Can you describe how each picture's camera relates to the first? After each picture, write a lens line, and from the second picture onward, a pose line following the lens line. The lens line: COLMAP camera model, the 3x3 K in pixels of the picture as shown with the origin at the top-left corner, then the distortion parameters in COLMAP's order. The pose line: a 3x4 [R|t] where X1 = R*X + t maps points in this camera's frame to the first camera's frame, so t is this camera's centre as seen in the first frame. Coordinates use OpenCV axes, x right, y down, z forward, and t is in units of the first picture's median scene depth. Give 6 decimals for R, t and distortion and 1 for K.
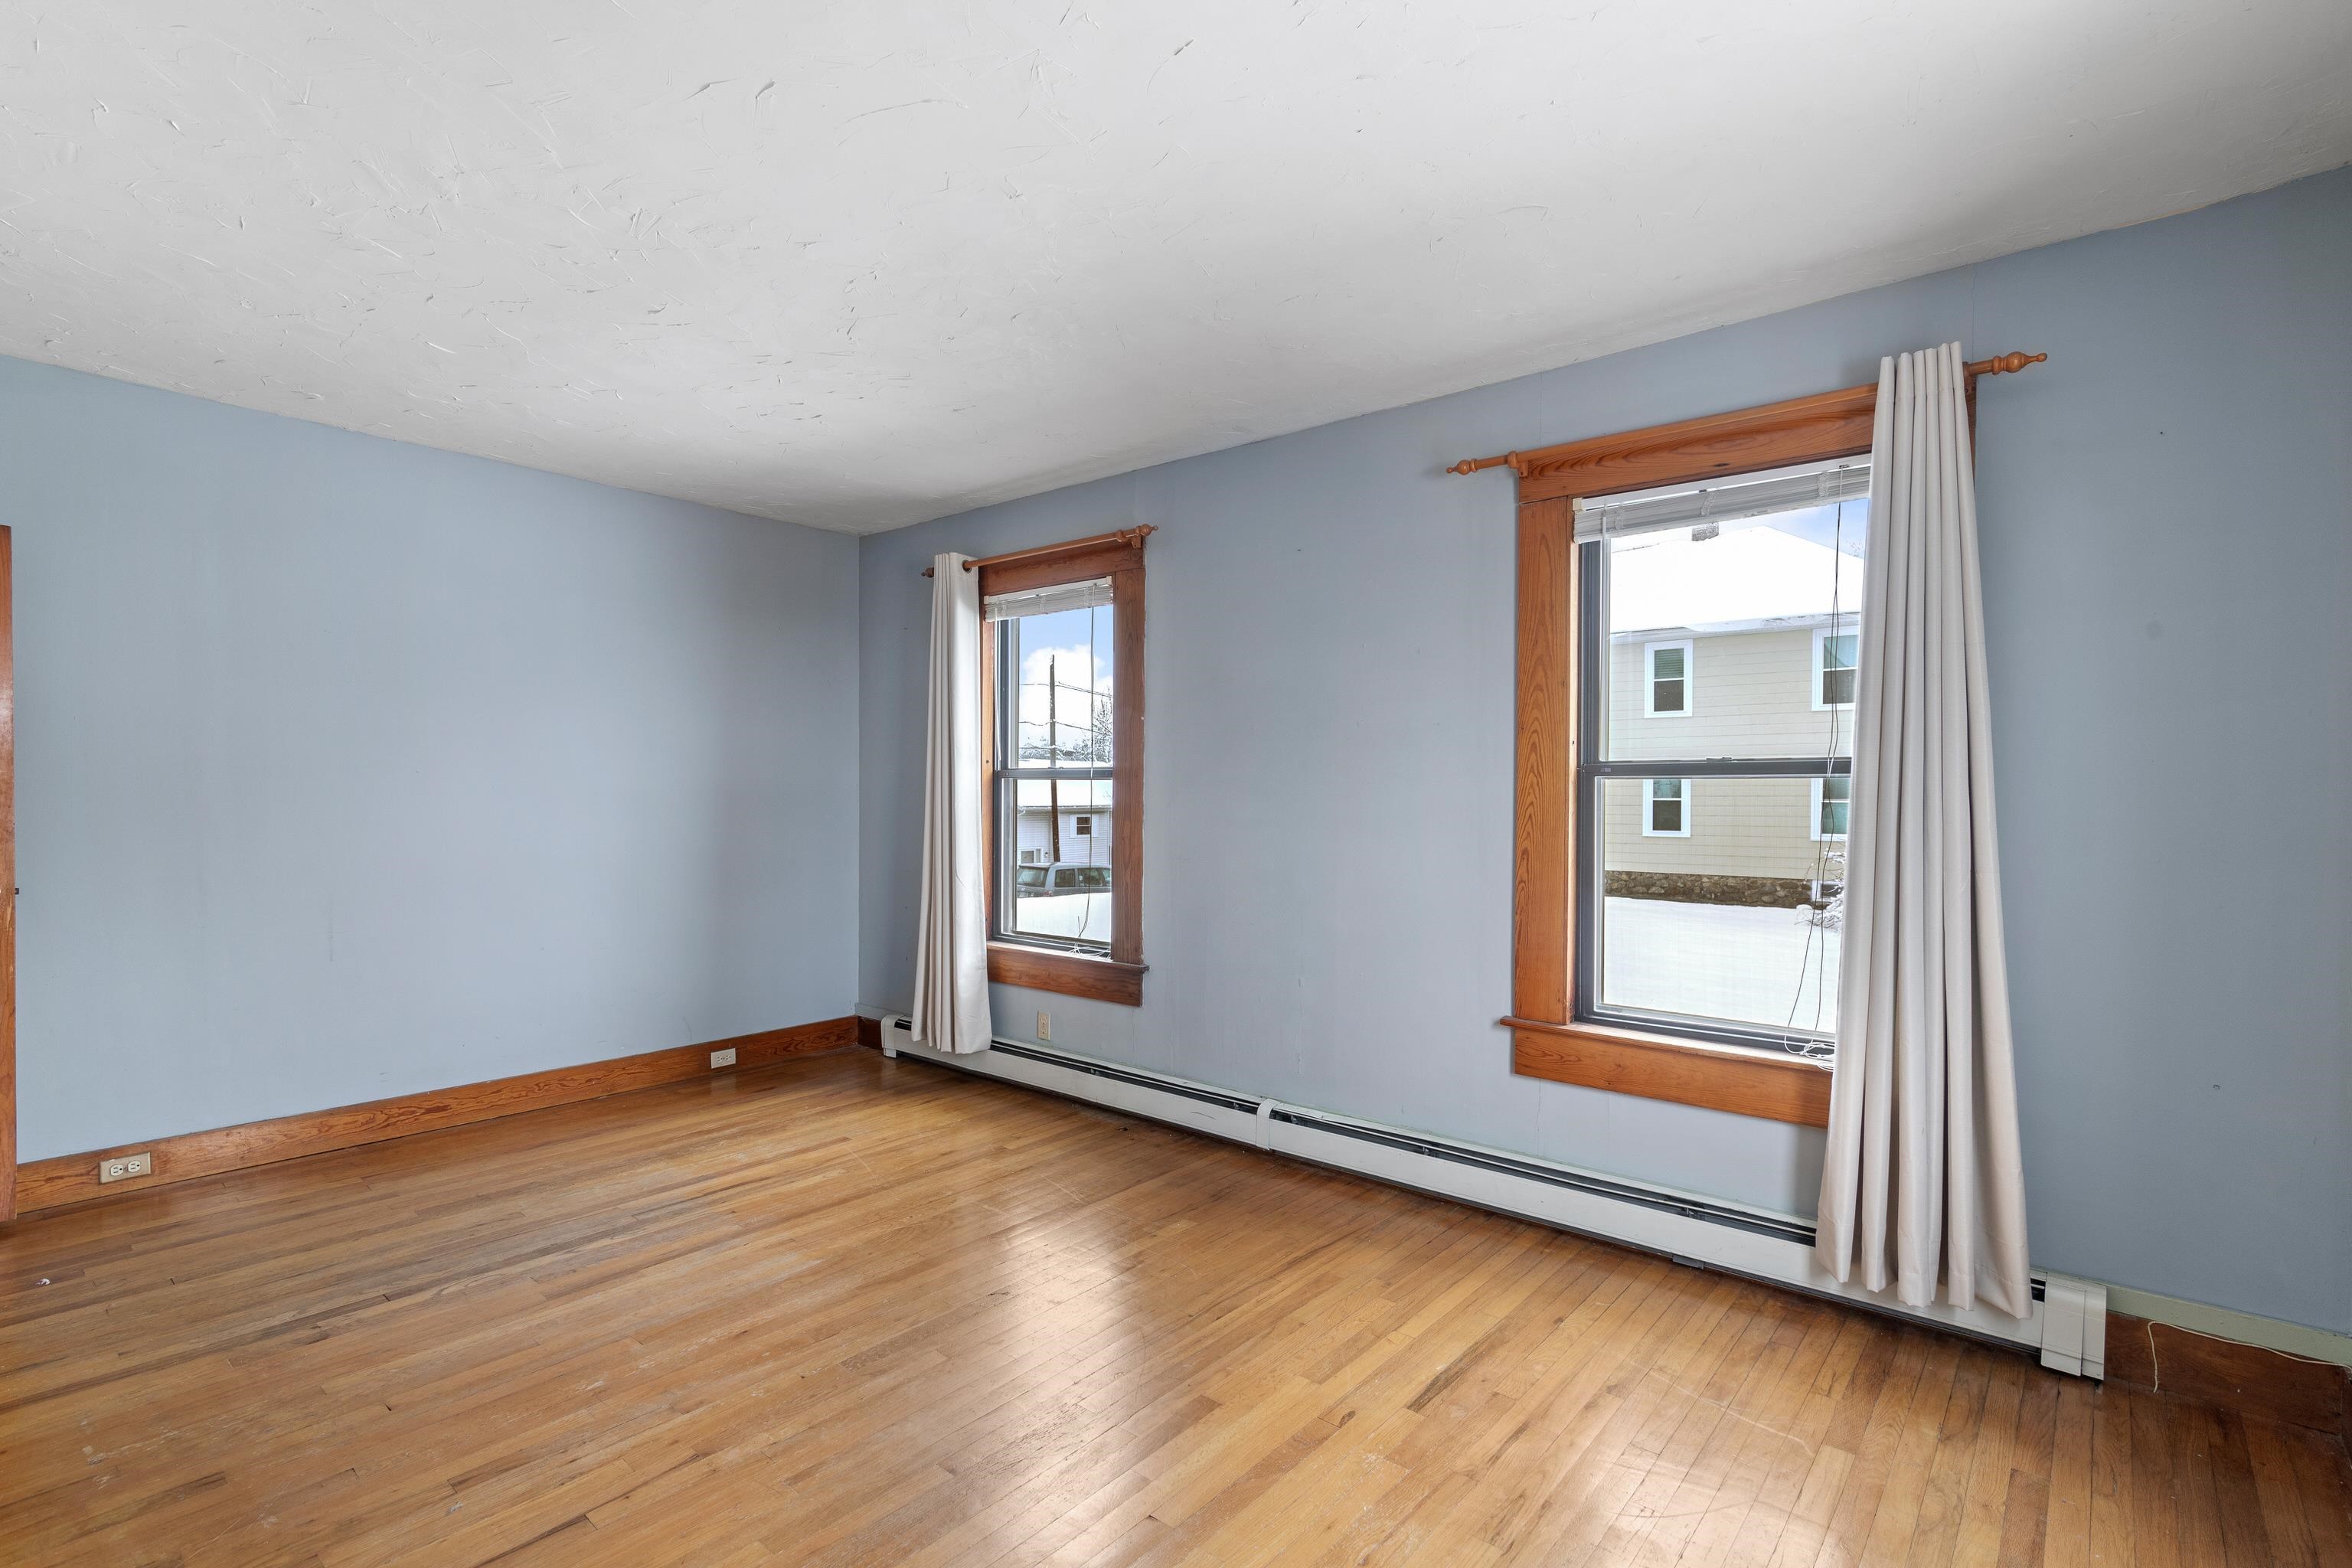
lens RADIAL K [[1095.8, 0, 1189.2], [0, 1095.8, 796.9], [0, 0, 1]] dist [-0.004310, -0.000801]
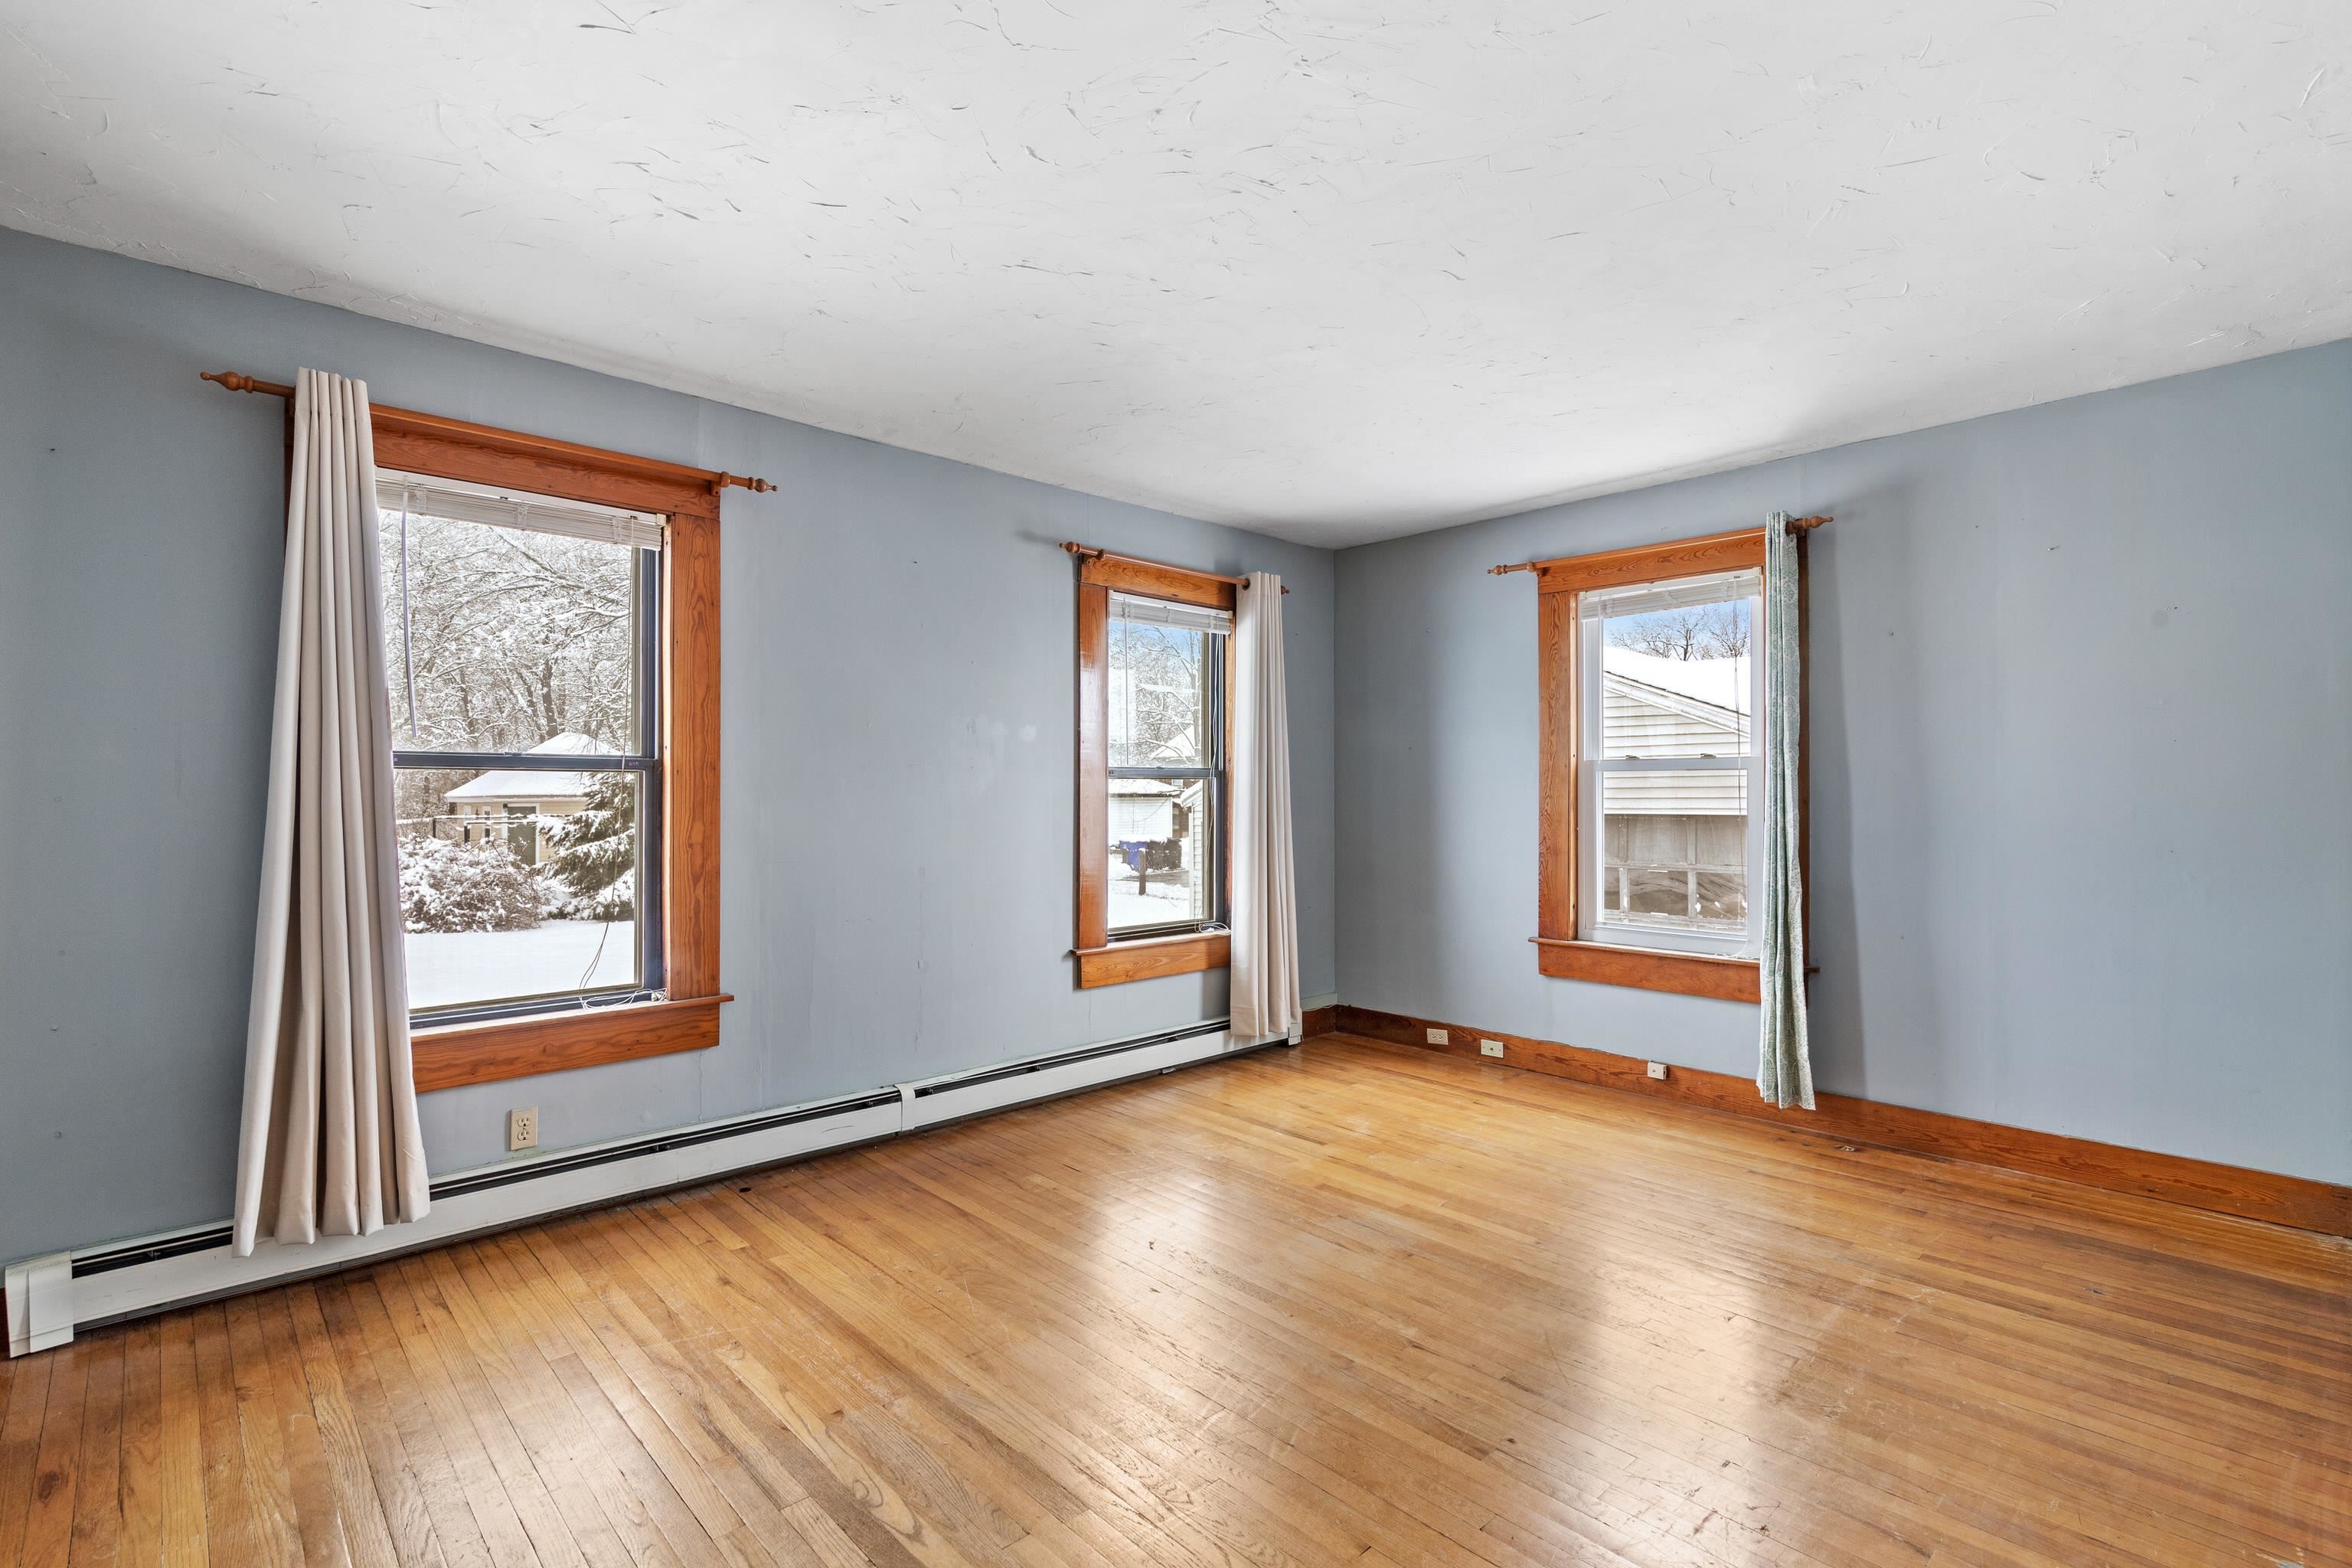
lens RADIAL K [[1081.5, 0, 1180.6], [0, 1081.5, 778.9], [0, 0, 1]] dist [-0.000582, -0.000734]
pose [[0.113391, 0.006049, 0.993532, -1.099407], [0.004132, 0.999970, -0.006559, -0.006333], [-0.993542, 0.004850, 0.113362, 0.741945]]
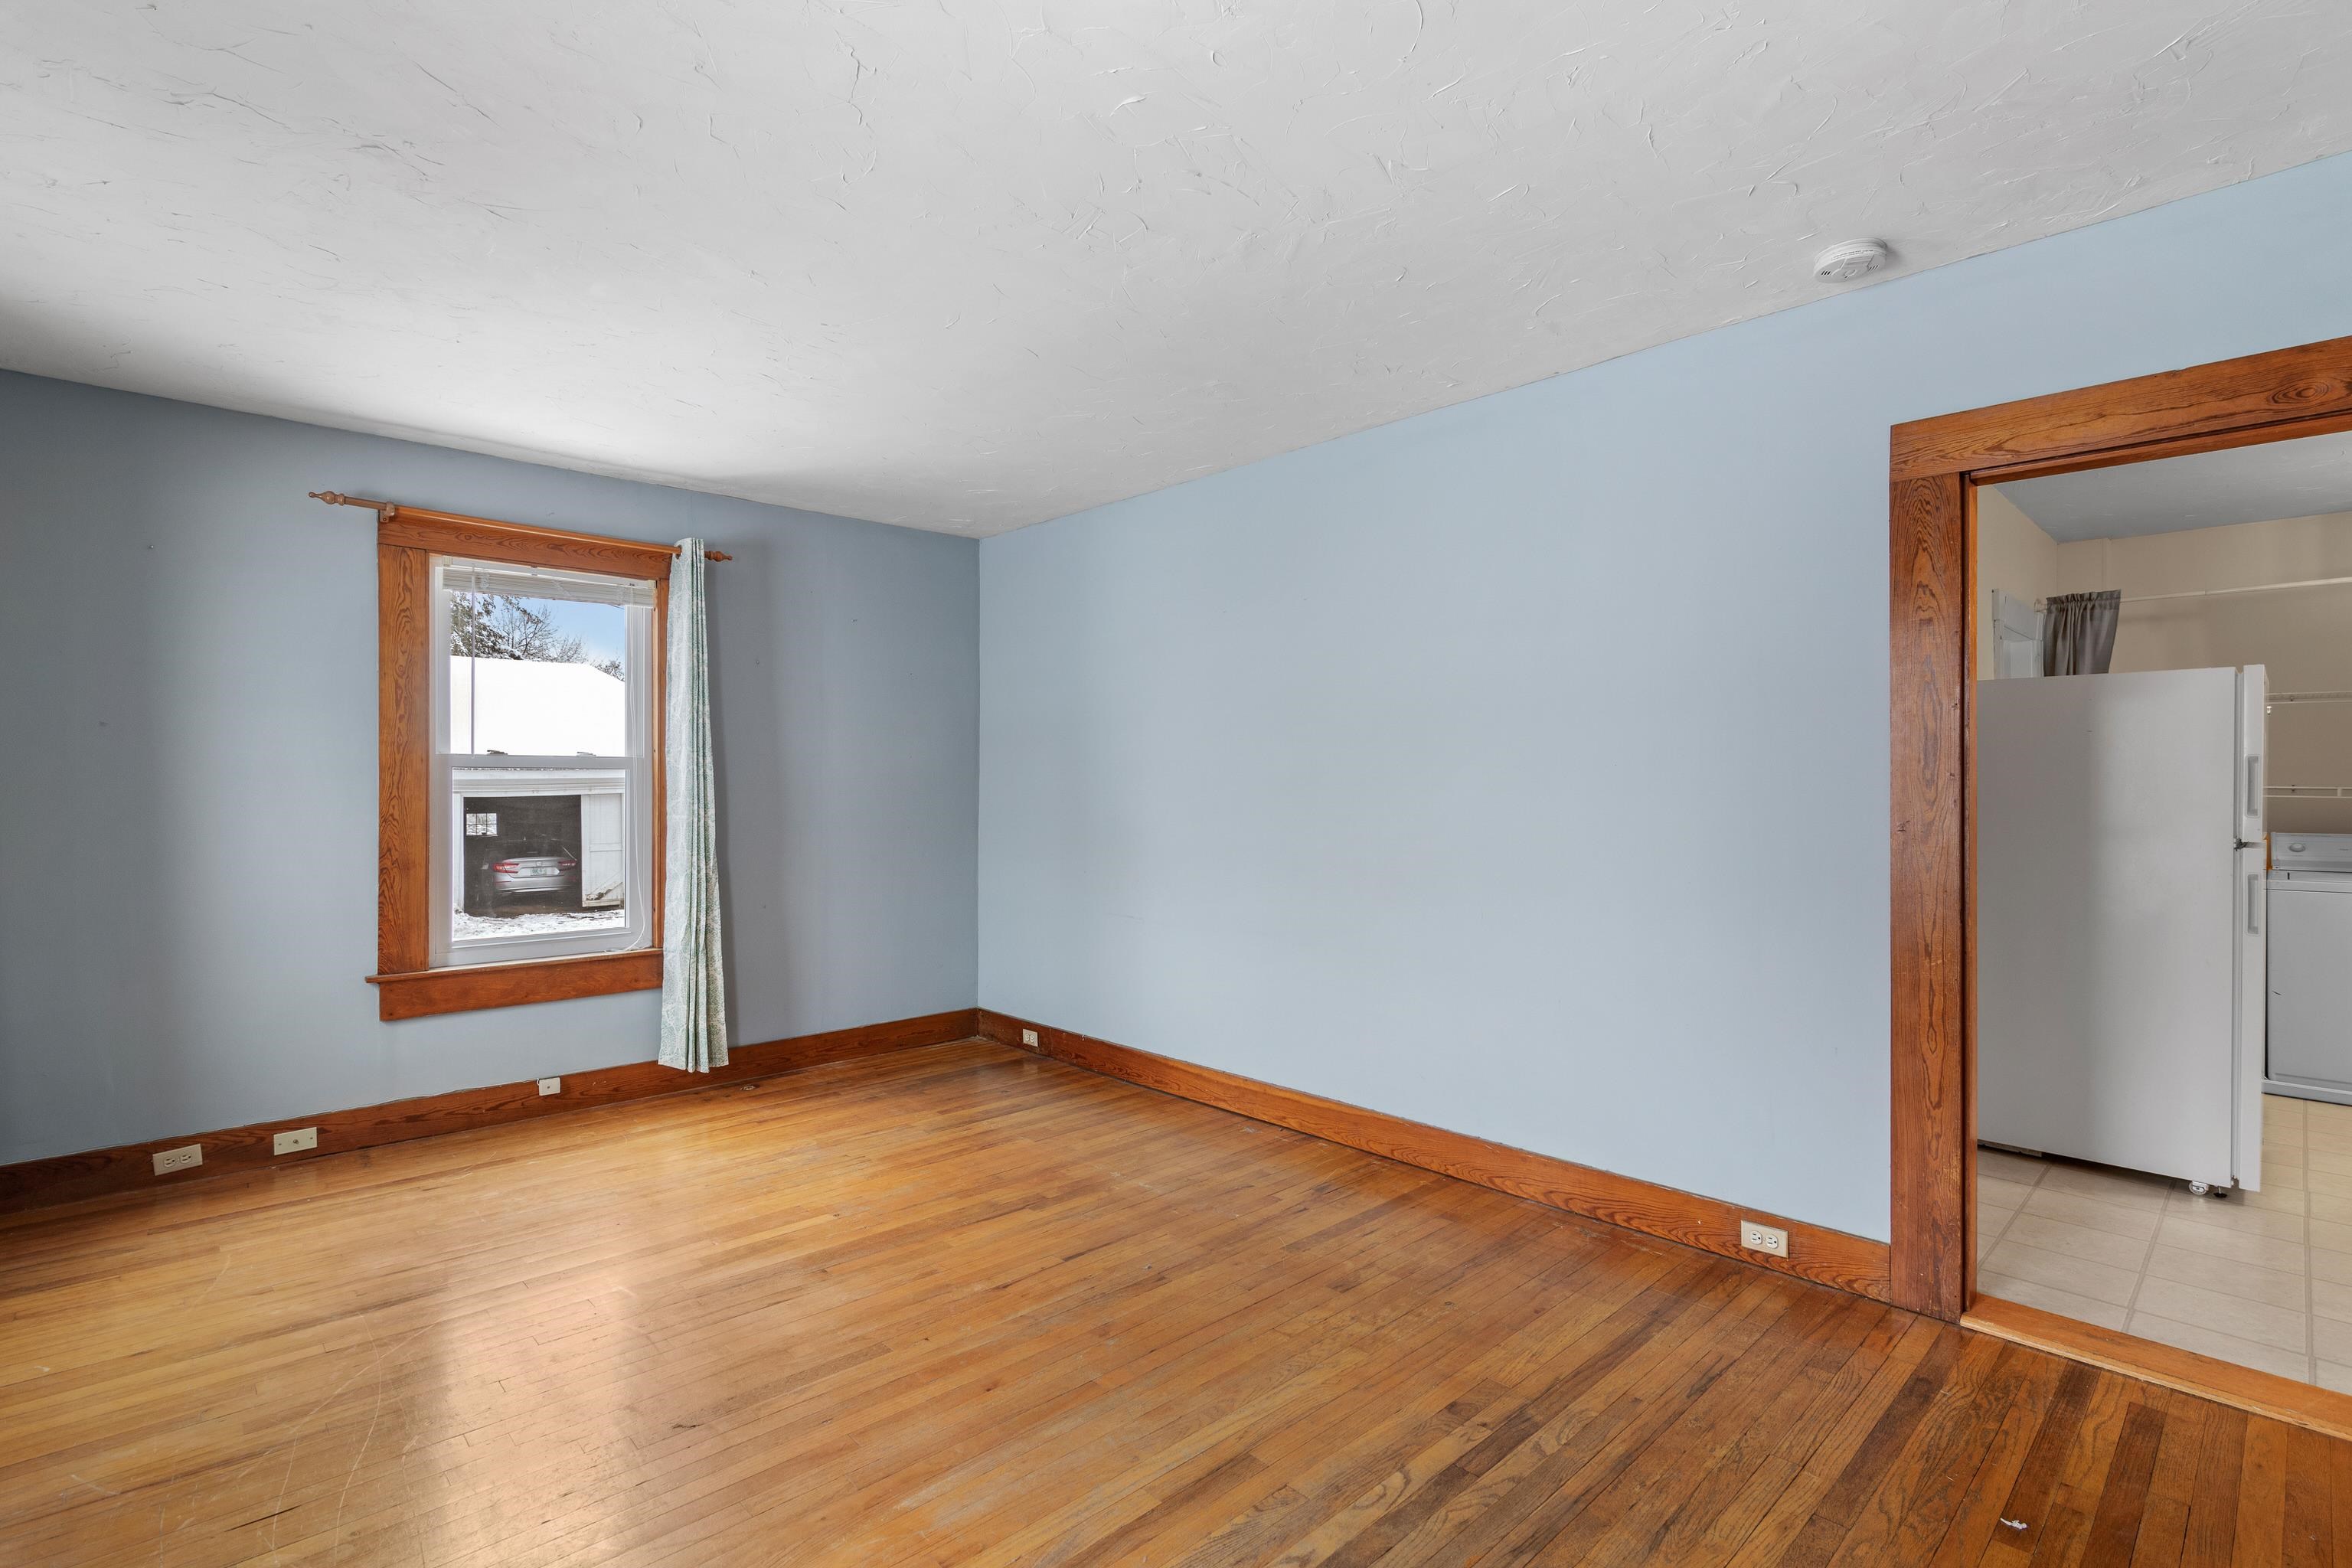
lens RADIAL K [[1076.6, 0, 1166.8], [0, 1076.6, 771.7], [0, 0, 1]] dist [-0.000573, -0.000066]
pose [[-0.992537, -0.002801, 0.121910, -0.535385], [-0.004148, 0.999933, -0.010798, -0.008741], [-0.121872, -0.011223, -0.992482, 1.519107]]
